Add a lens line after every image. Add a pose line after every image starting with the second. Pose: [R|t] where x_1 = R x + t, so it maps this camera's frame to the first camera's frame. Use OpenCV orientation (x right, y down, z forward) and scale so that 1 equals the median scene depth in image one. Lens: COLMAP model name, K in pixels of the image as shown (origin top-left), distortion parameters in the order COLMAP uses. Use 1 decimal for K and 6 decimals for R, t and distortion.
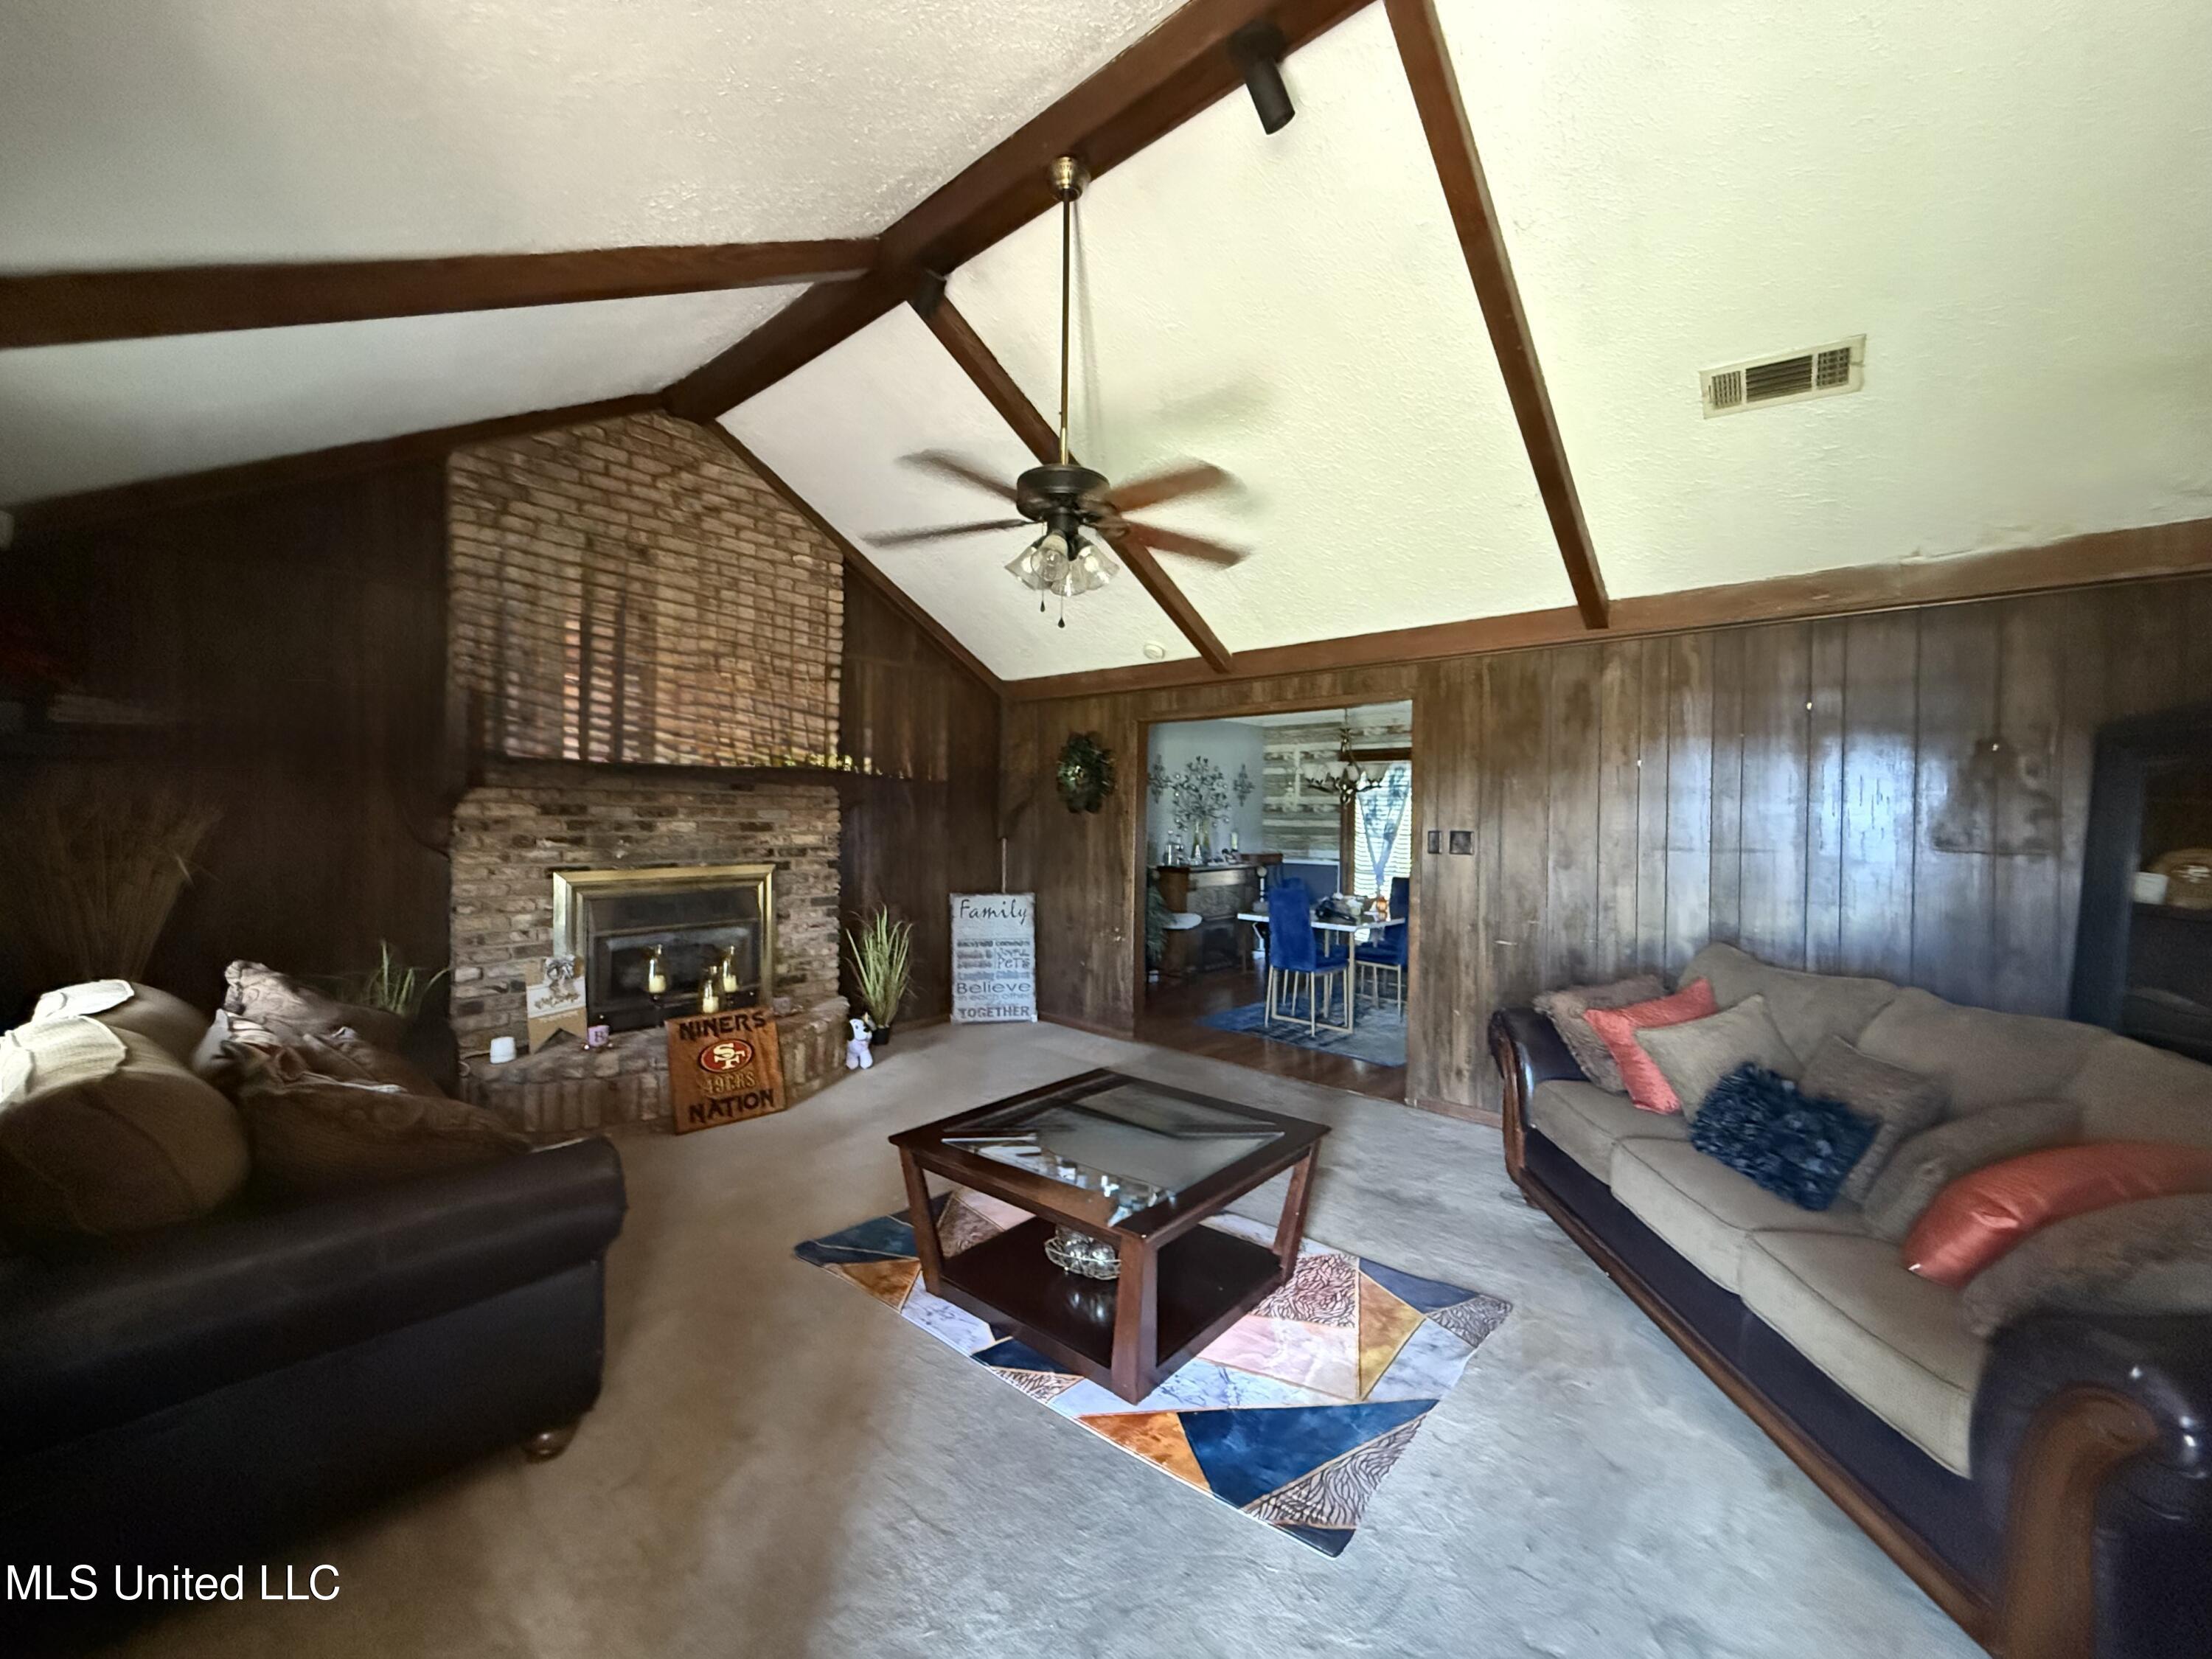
lens RADIAL K [[875.0, 0, 1099.4], [0, 875.0, 832.2], [0, 0, 1]] dist [-0.004186, -0.000062]
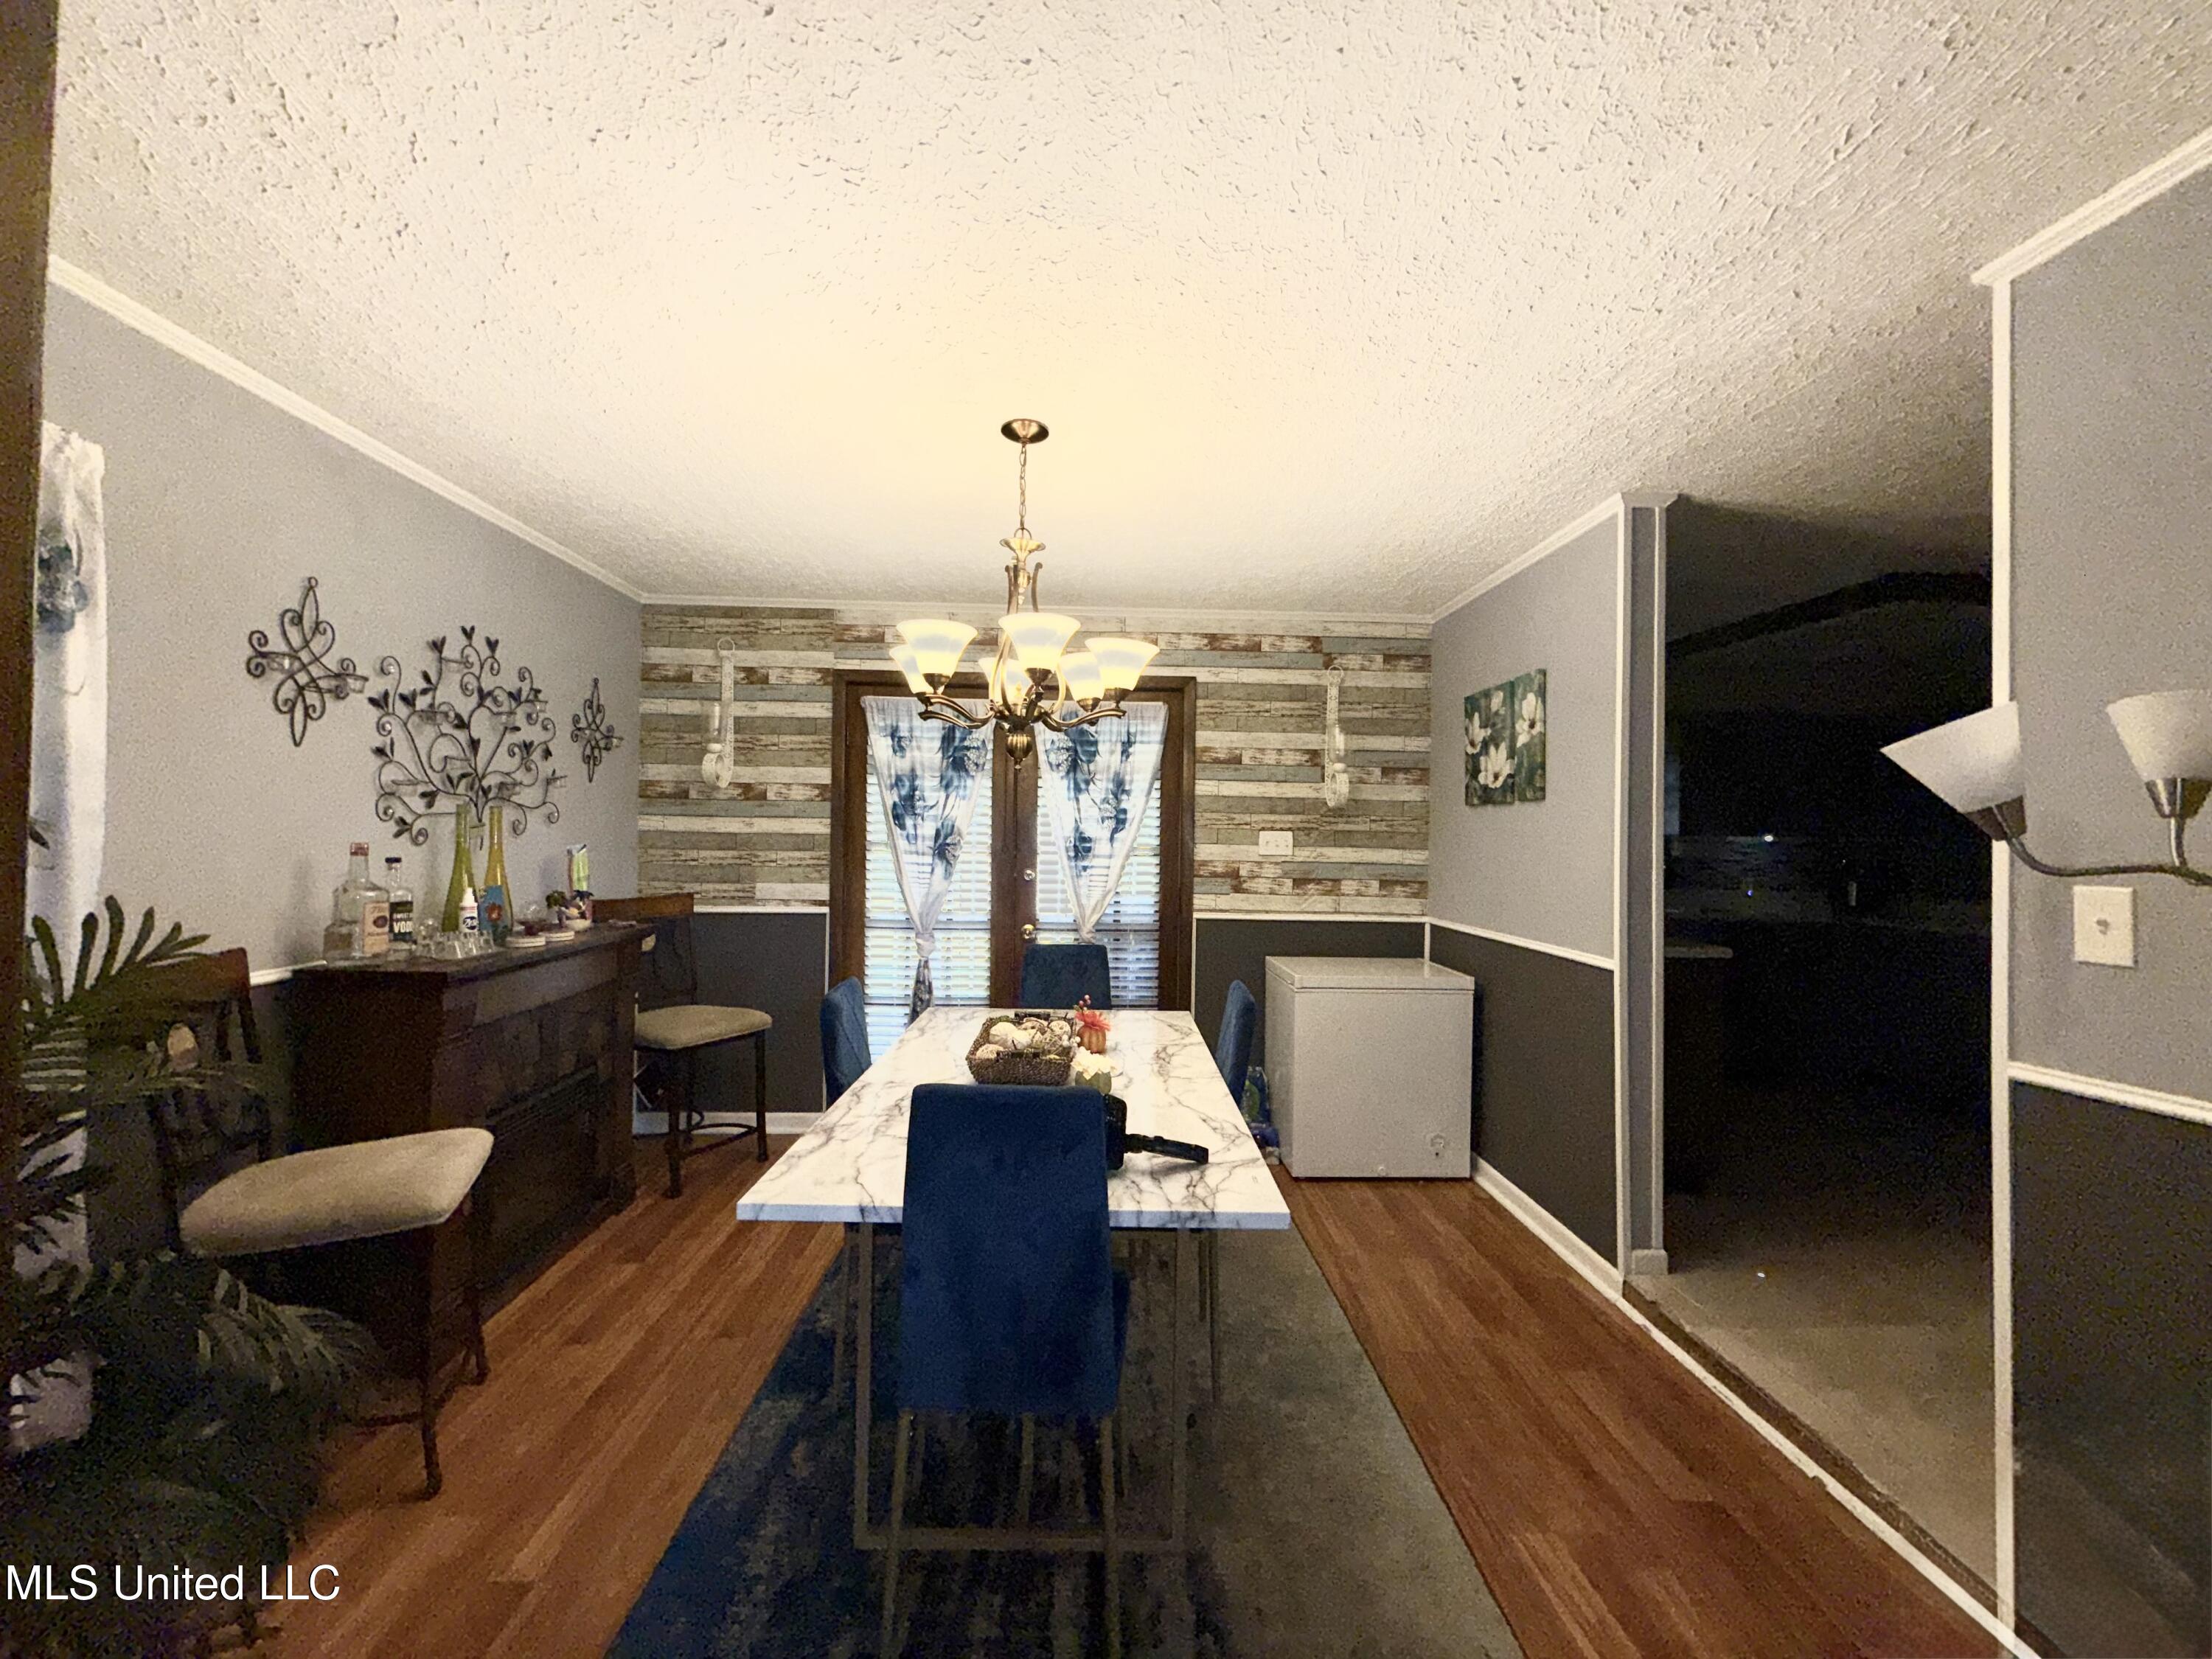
lens RADIAL K [[875.0, 0, 1111.3], [0, 875.0, 822.8], [0, 0, 1]] dist [-0.004186, -0.000062]
pose [[0.704372, 0.004382, 0.709818, 0.172147], [0.007919, 0.999870, -0.014031, -0.012040], [-0.709787, 0.015504, 0.704246, 2.060801]]
